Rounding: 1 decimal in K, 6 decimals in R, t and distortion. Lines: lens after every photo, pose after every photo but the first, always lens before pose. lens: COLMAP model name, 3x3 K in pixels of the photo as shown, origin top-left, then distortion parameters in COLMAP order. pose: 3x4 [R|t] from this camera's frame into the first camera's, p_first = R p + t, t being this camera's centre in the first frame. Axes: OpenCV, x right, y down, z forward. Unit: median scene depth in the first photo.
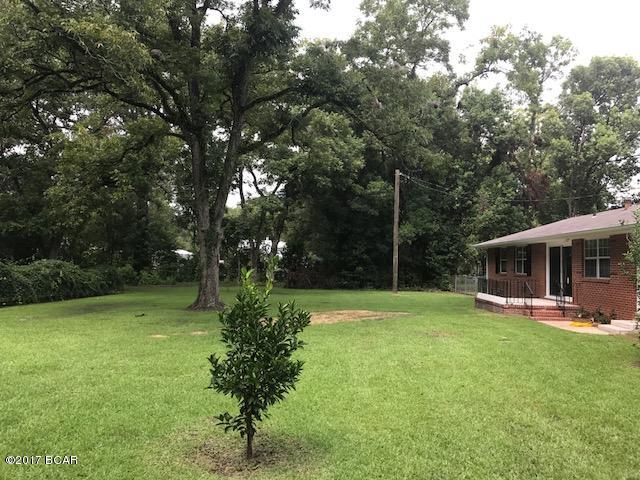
lens RADIAL K [[529.1, 0, 318.9], [0, 529.1, 236.7], [0, 0, 1]] dist [0.039347, -0.058337]
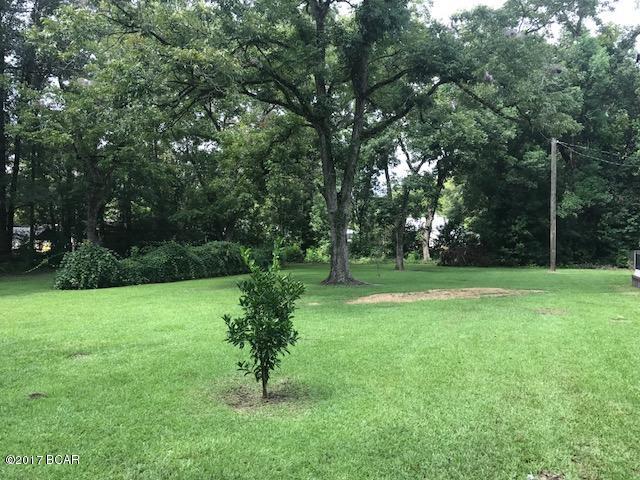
lens RADIAL K [[529.1, 0, 314.6], [0, 529.1, 239.3], [0, 0, 1]] dist [0.039347, -0.058337]
pose [[0.941478, -0.018536, -0.336564, 0.408241], [0.034127, 0.998598, 0.040467, -0.006384], [0.335342, -0.049584, 0.940791, -0.123897]]
